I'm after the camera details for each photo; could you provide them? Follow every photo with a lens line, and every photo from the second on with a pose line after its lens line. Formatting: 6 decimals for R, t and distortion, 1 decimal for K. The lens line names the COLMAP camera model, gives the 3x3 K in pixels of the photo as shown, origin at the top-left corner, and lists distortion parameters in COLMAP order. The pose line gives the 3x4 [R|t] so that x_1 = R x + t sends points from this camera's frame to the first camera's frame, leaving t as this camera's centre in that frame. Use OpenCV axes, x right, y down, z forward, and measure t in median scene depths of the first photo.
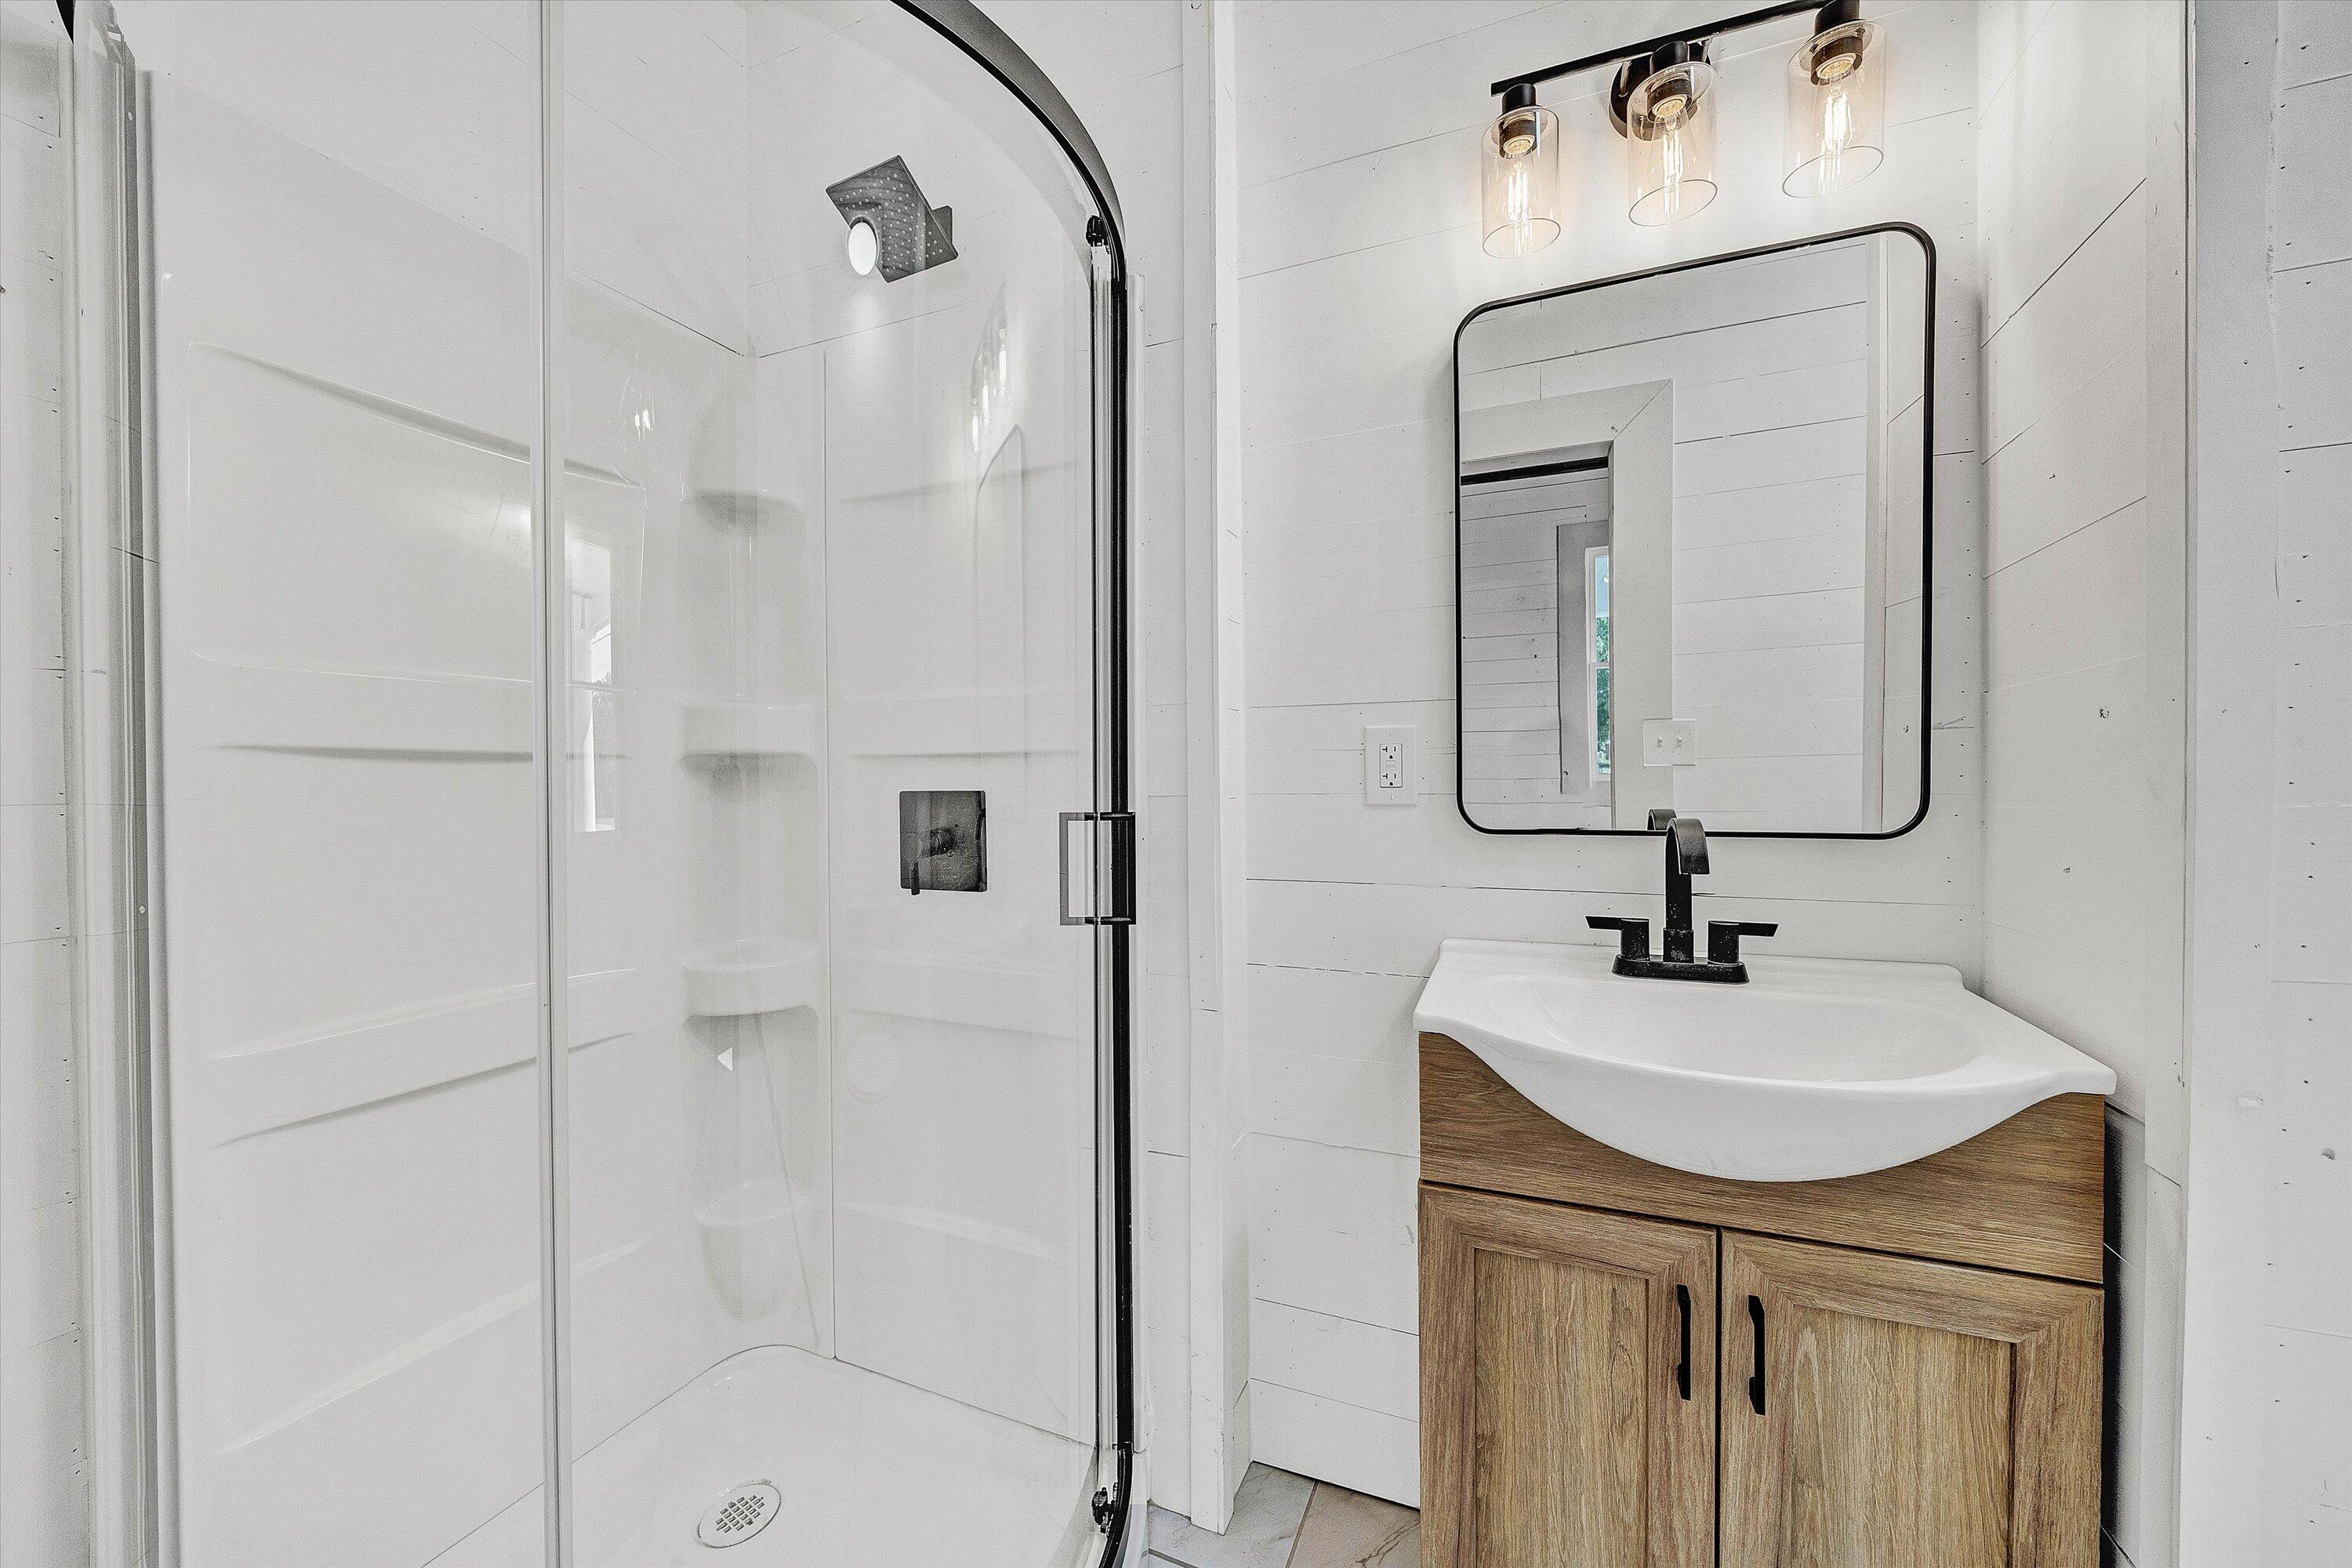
lens RADIAL K [[869.6, 0, 1192.0], [0, 869.6, 789.6], [0, 0, 1]] dist [-0.003328, -0.000061]
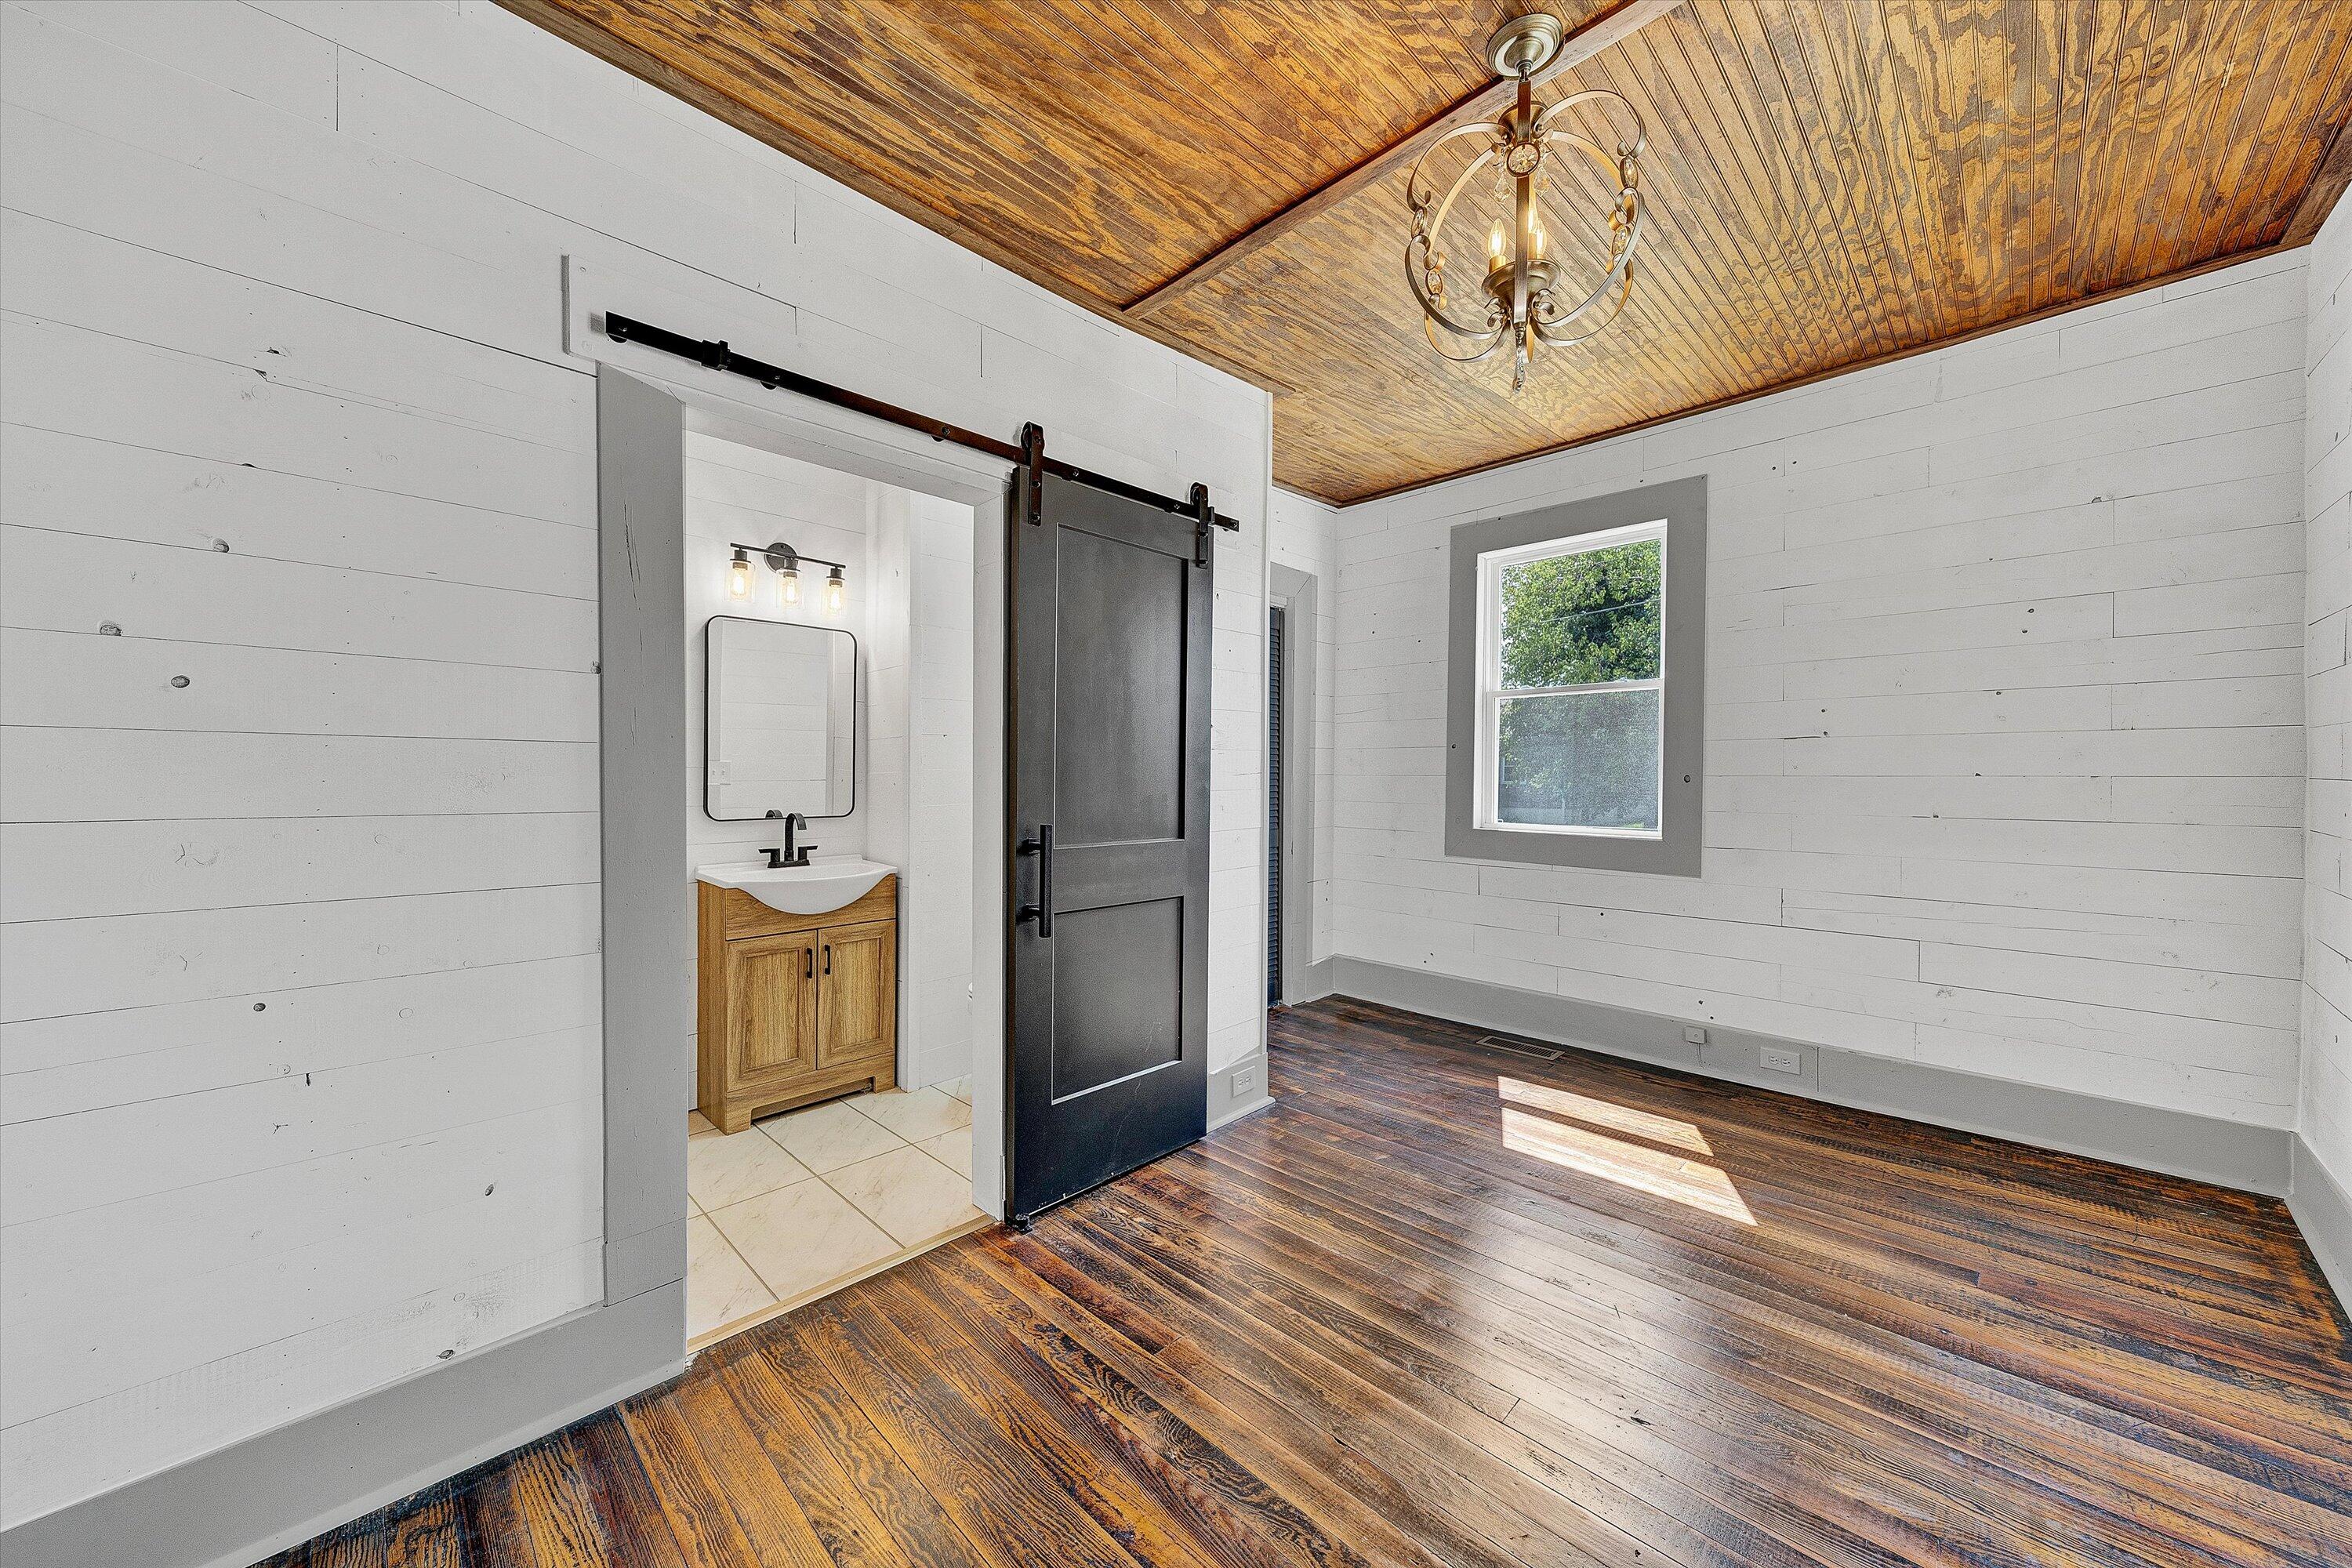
lens RADIAL K [[869.6, 0, 1192.1], [0, 869.6, 777.5], [0, 0, 1]] dist [-0.003328, -0.000061]
pose [[0.381018, -0.002203, 0.924565, -1.945008], [0.002442, 0.999996, 0.001376, -0.102408], [-0.924564, 0.001734, 0.381022, -1.642744]]
